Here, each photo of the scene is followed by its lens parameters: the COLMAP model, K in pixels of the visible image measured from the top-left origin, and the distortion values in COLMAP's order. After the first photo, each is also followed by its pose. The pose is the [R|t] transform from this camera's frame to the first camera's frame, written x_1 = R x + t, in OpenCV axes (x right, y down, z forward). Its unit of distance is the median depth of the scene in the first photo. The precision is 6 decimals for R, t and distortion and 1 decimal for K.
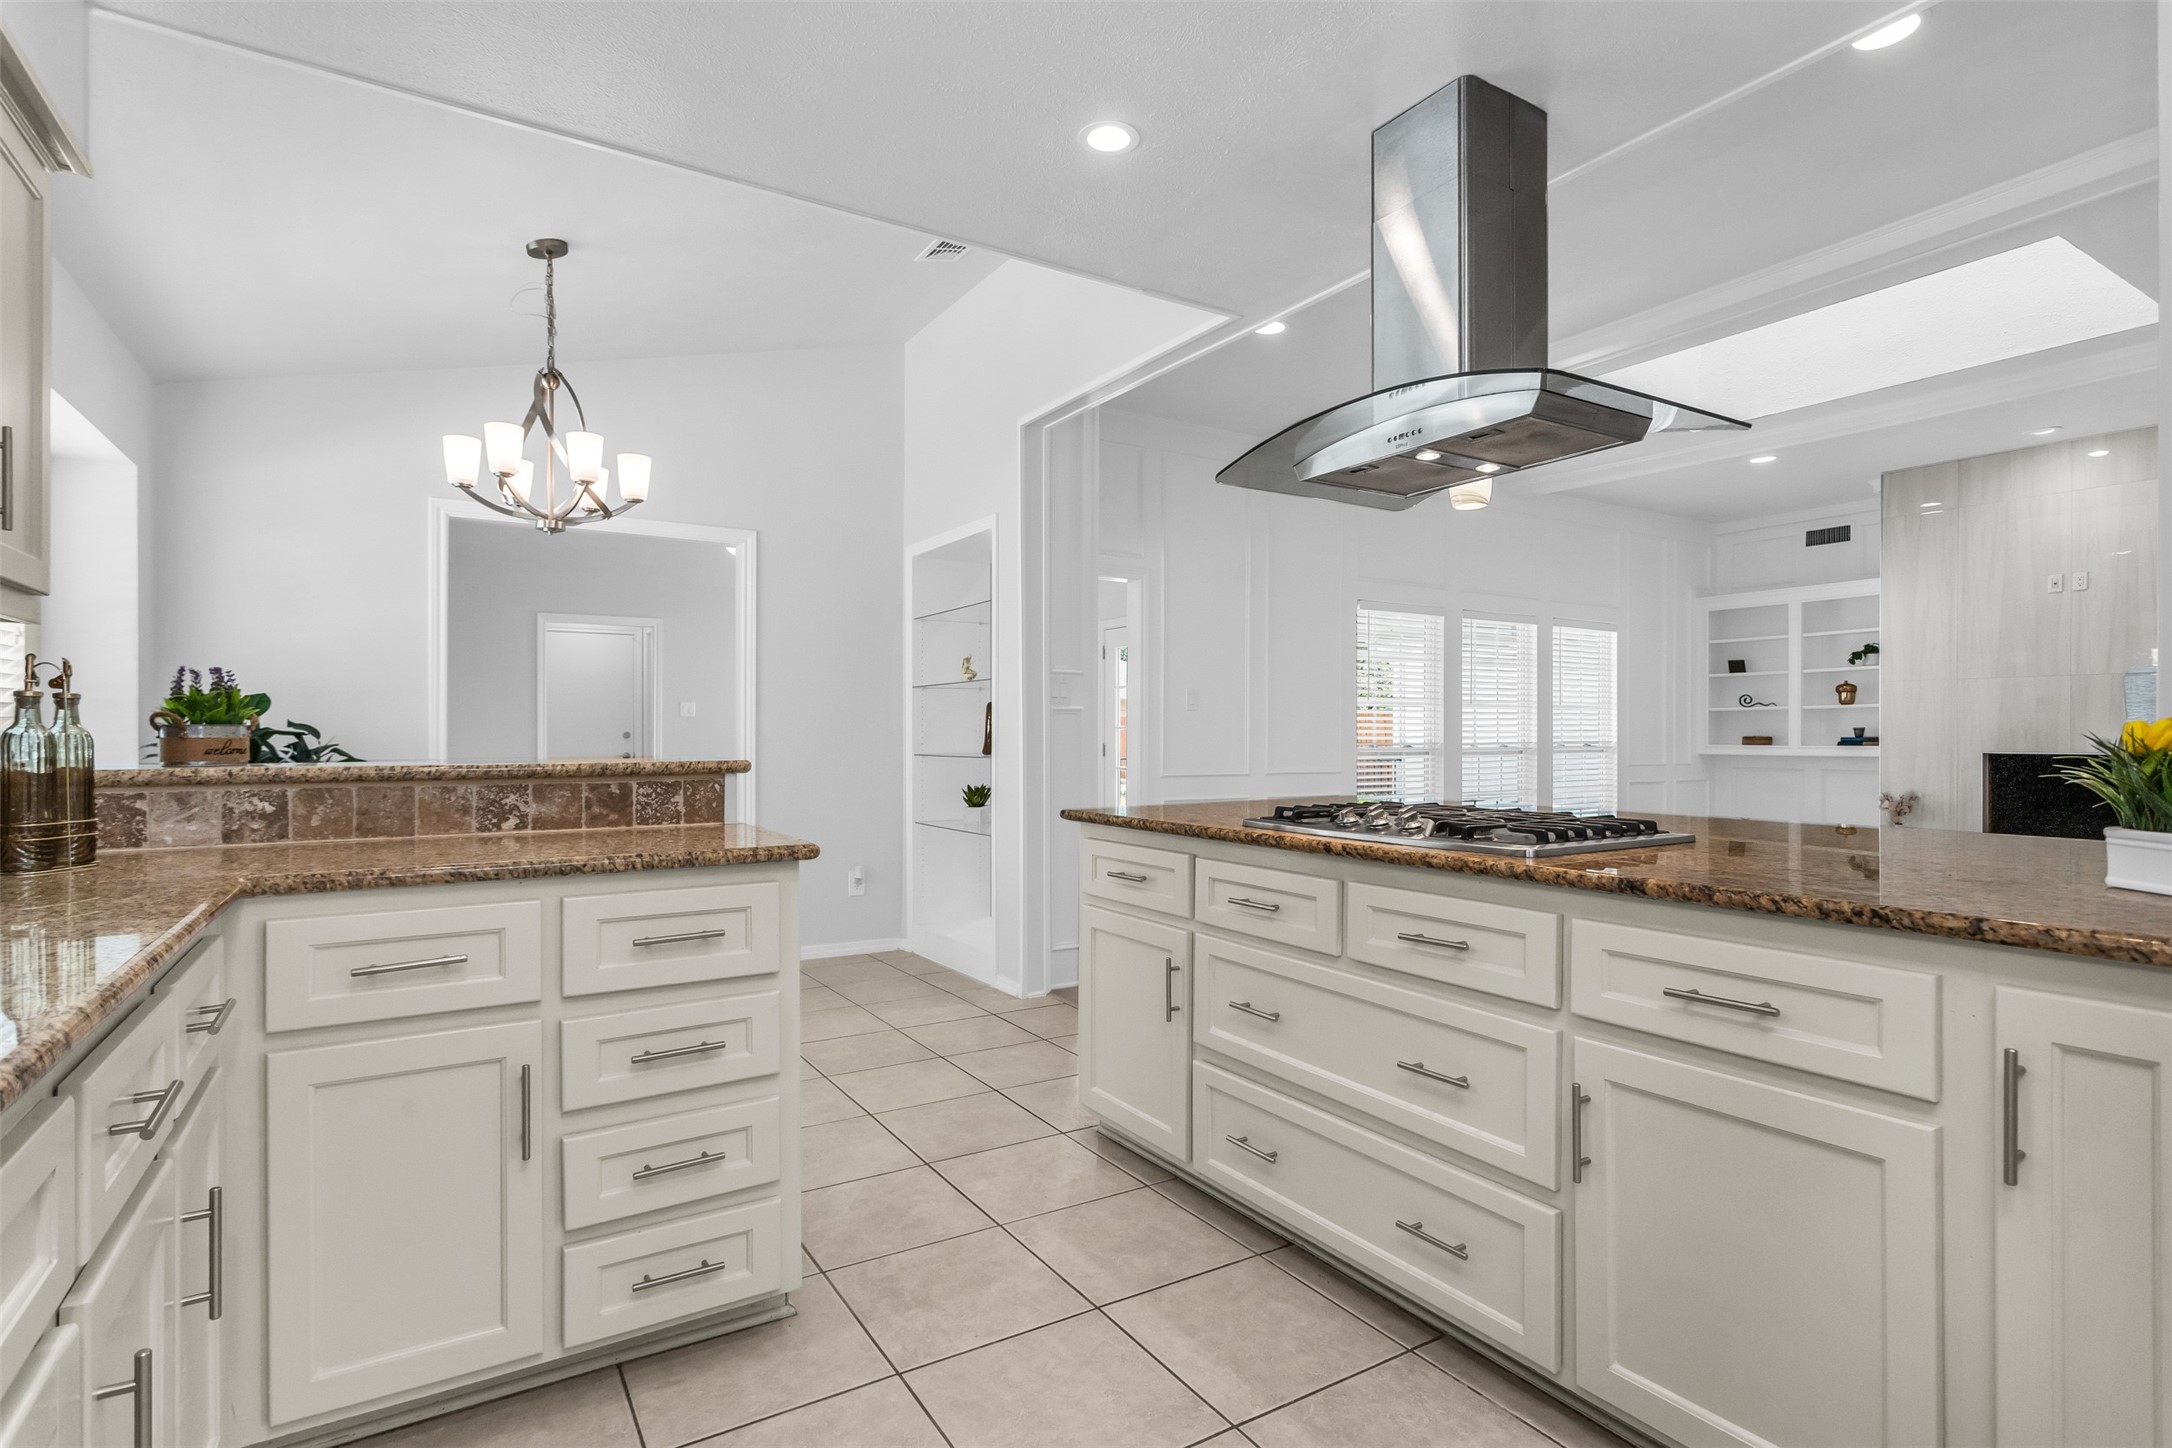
lens RADIAL K [[1068.3, 0, 1086.7], [0, 1068.3, 733.2], [0, 0, 1]] dist [0.002530, 0.000398]
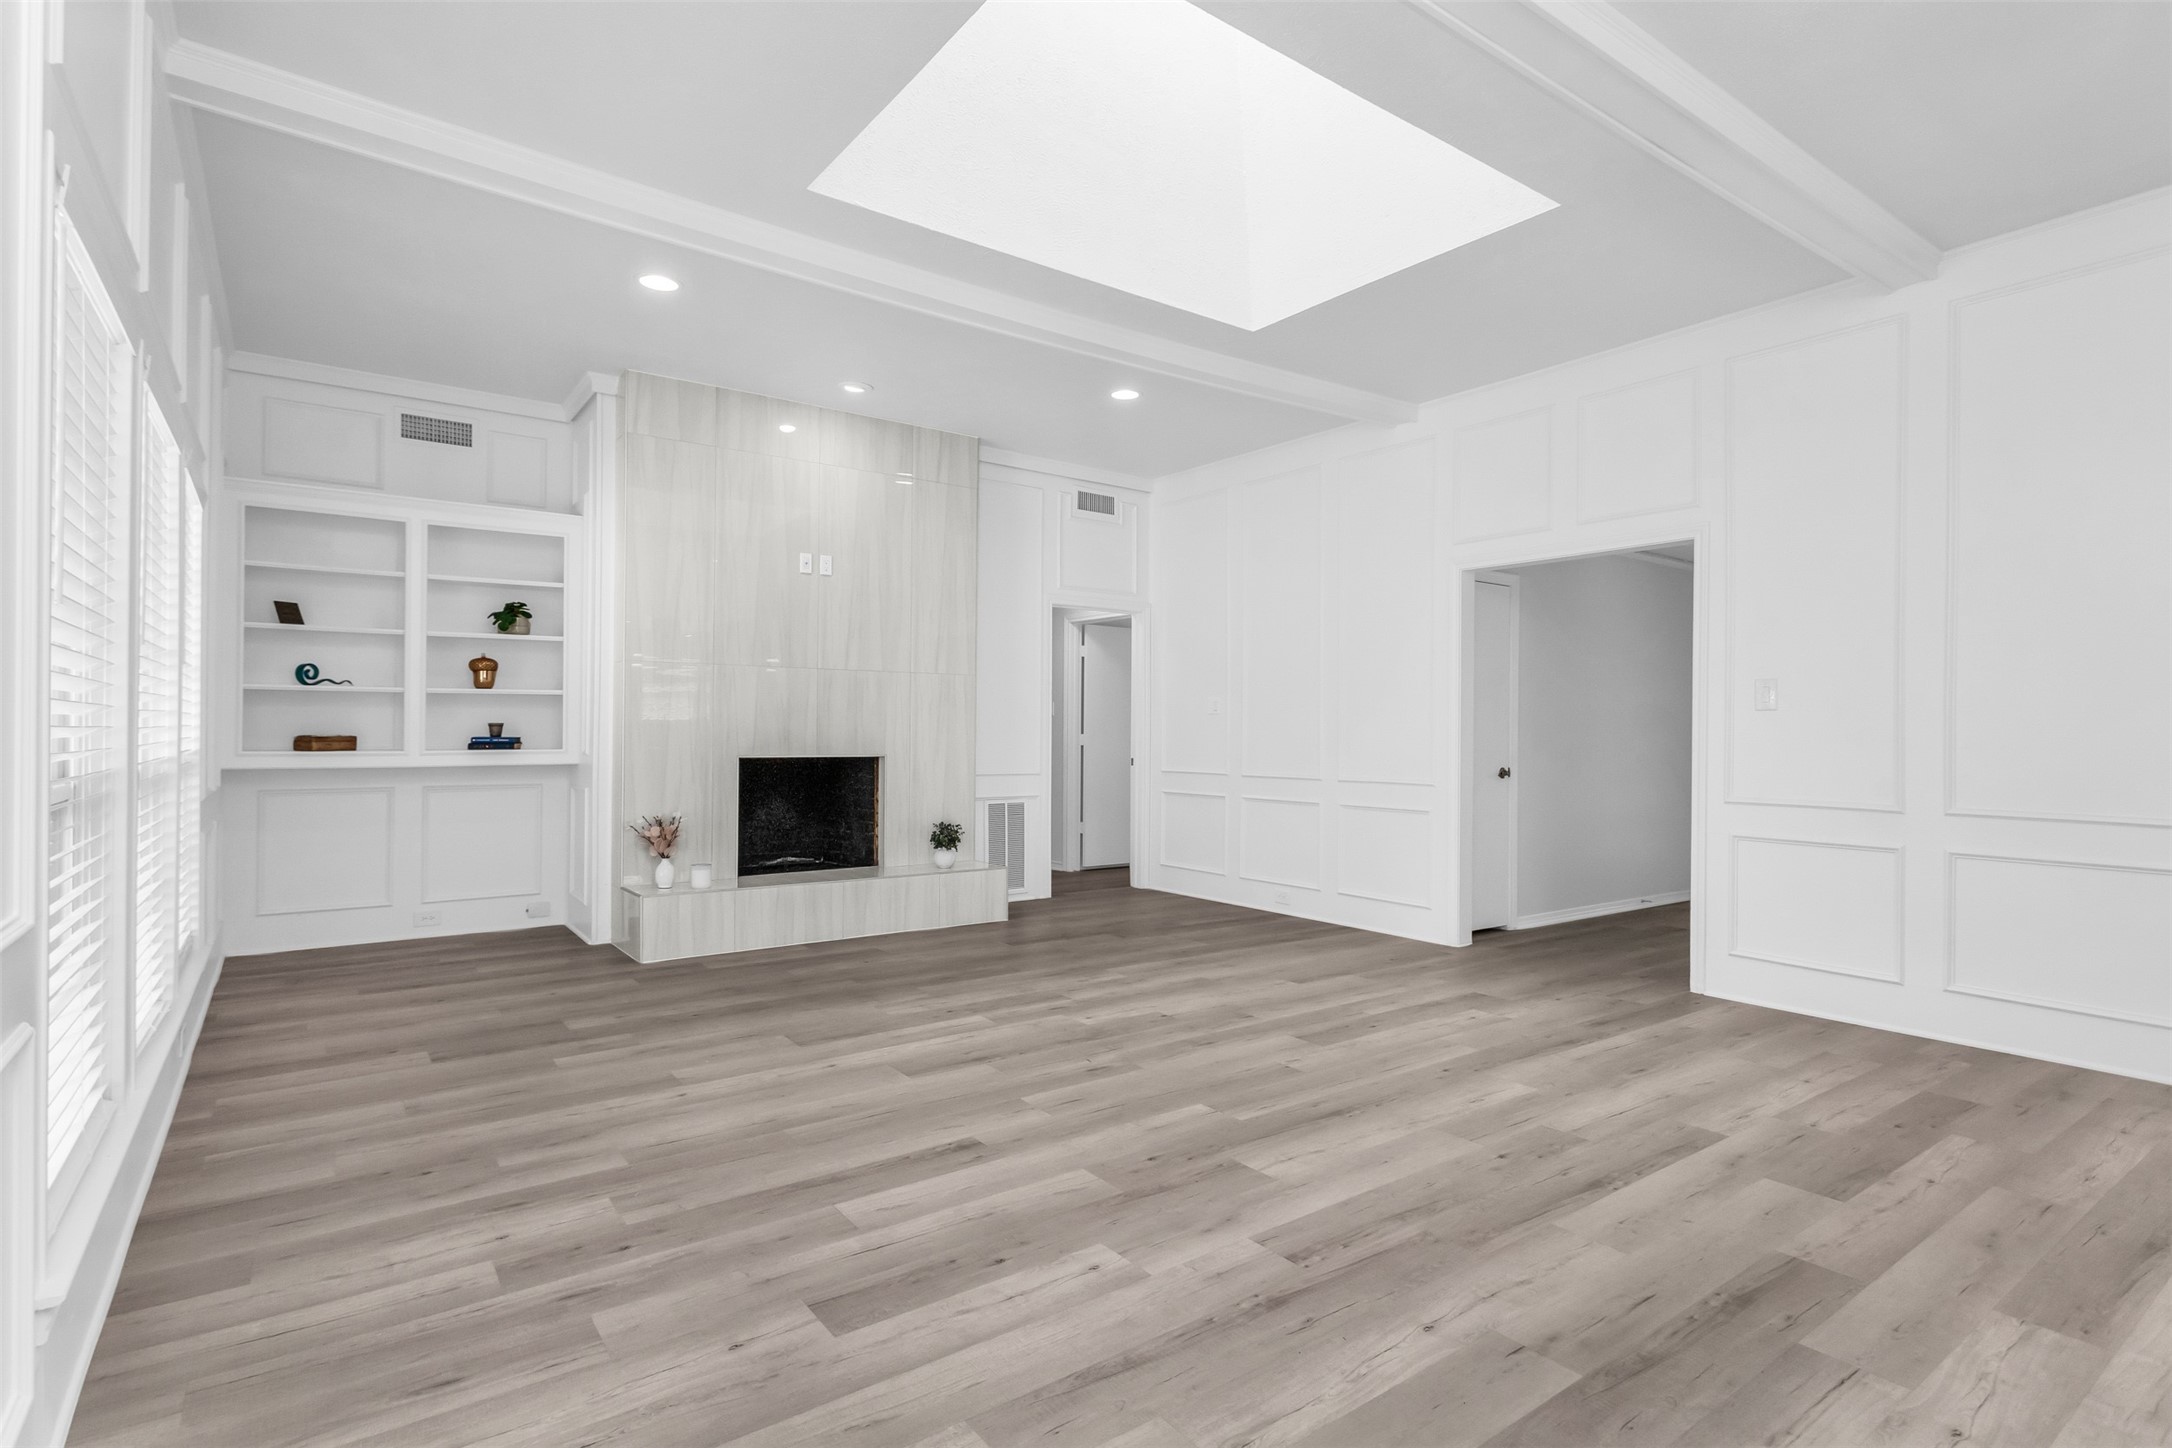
lens RADIAL K [[1068.3, 0, 1086.7], [0, 1068.3, 733.2], [0, 0, 1]] dist [0.002530, 0.000398]
pose [[-0.079138, -0.006094, 0.996845, 0.013792], [-0.008347, 0.999950, 0.005450, -0.013836], [-0.996829, -0.007890, -0.079185, 1.666362]]
